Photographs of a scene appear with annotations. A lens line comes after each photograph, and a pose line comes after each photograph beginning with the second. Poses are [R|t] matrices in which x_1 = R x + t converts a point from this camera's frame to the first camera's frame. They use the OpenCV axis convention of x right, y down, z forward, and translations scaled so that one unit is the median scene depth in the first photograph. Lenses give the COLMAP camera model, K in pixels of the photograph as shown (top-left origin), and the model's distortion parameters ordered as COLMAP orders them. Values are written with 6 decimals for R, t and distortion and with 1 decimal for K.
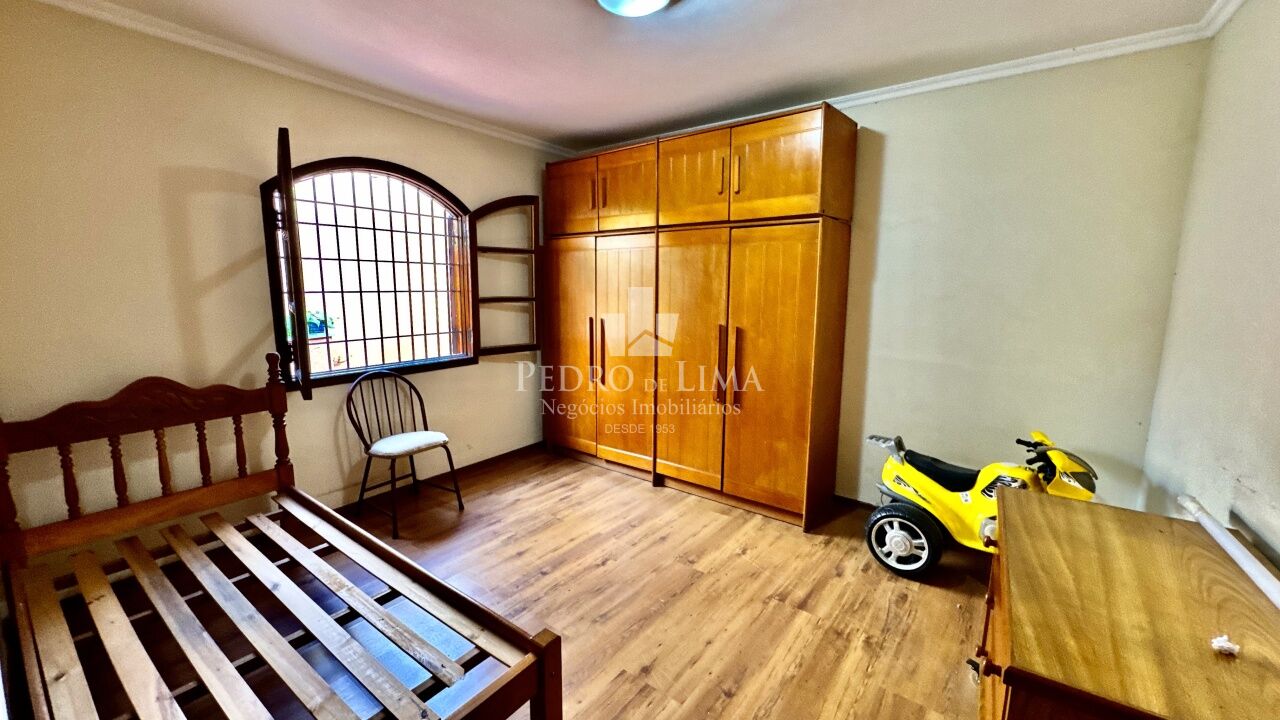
lens RADIAL K [[505.6, 0, 635.7], [0, 505.6, 362.7], [0, 0, 1]] dist [-0.002693, -0.000227]
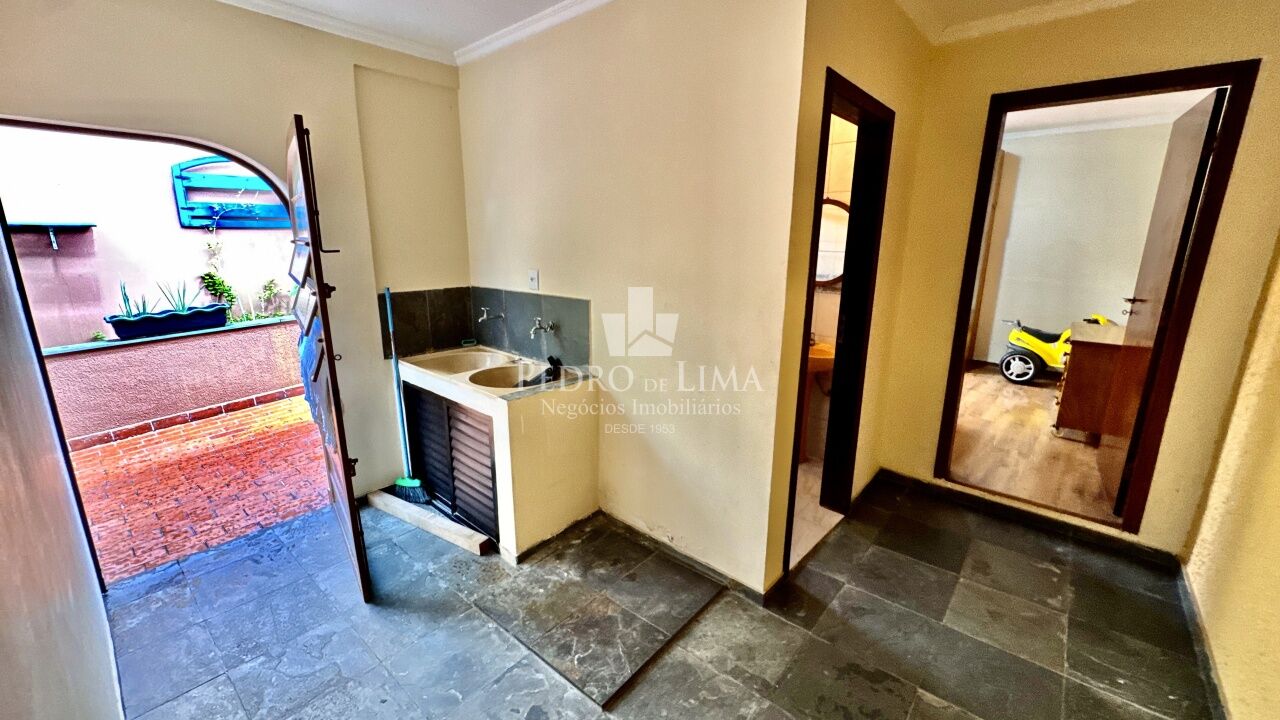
lens RADIAL K [[505.6, 0, 640.1], [0, 505.6, 359.0], [0, 0, 1]] dist [-0.002693, -0.000227]
pose [[0.996115, 0.014843, -0.086801, -0.826958], [-0.007597, 0.996503, 0.083217, 0.162253], [0.087732, -0.082234, 0.992744, -1.163837]]
